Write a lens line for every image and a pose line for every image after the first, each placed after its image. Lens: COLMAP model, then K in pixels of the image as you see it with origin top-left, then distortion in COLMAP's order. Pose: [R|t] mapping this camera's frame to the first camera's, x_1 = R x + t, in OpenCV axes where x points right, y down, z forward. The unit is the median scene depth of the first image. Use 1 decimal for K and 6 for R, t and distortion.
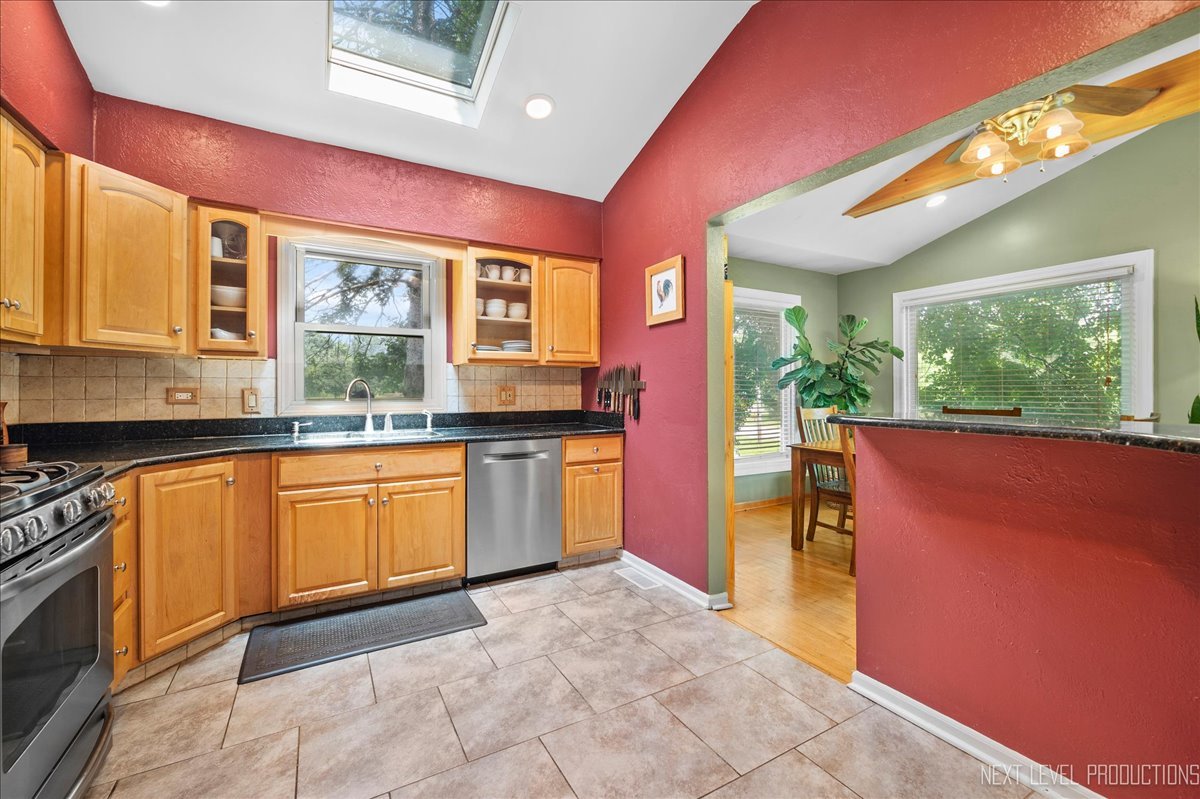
lens RADIAL K [[497.1, 0, 602.1], [0, 497.1, 387.4], [0, 0, 1]] dist [-0.000147, 0.000042]
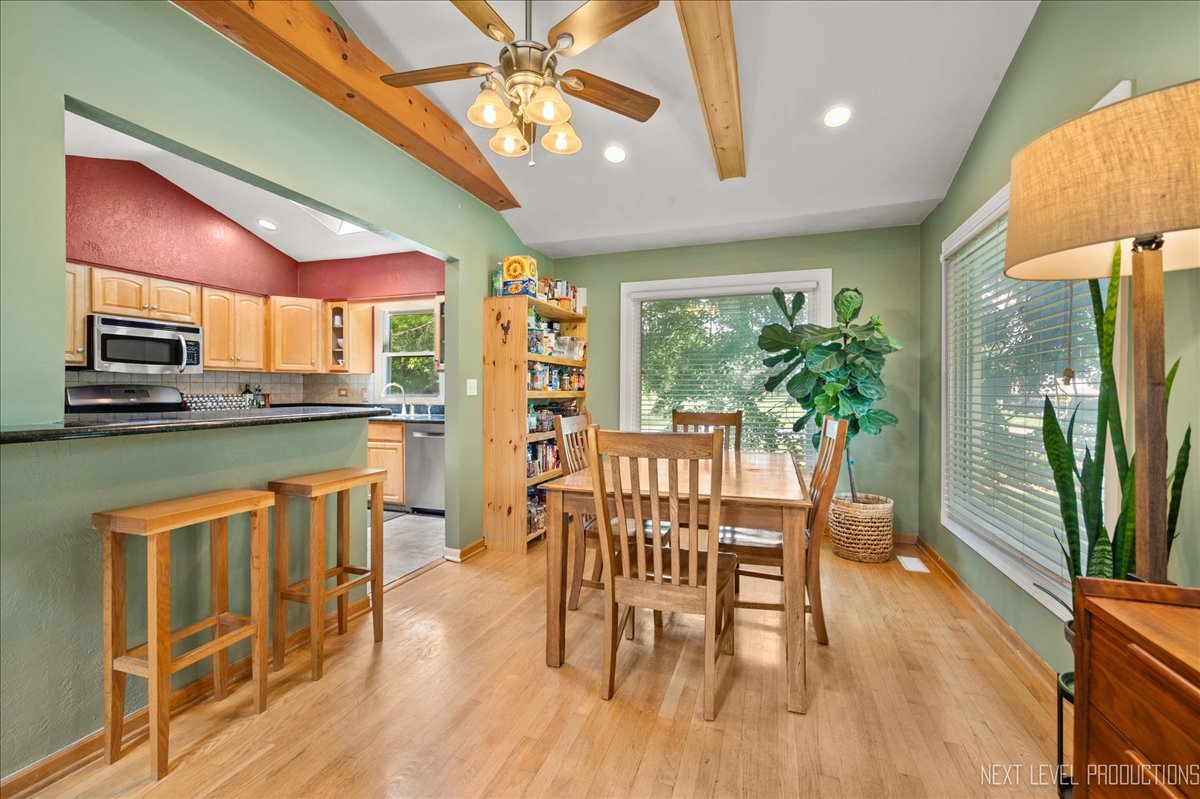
lens RADIAL K [[497.1, 0, 602.1], [0, 497.1, 387.4], [0, 0, 1]] dist [-0.000147, 0.000042]
pose [[0.659062, -0.000340, -0.752088, 1.424405], [0.000512, 1.000000, -0.000004, -0.002905], [0.752088, -0.000382, 0.659062, 0.443327]]
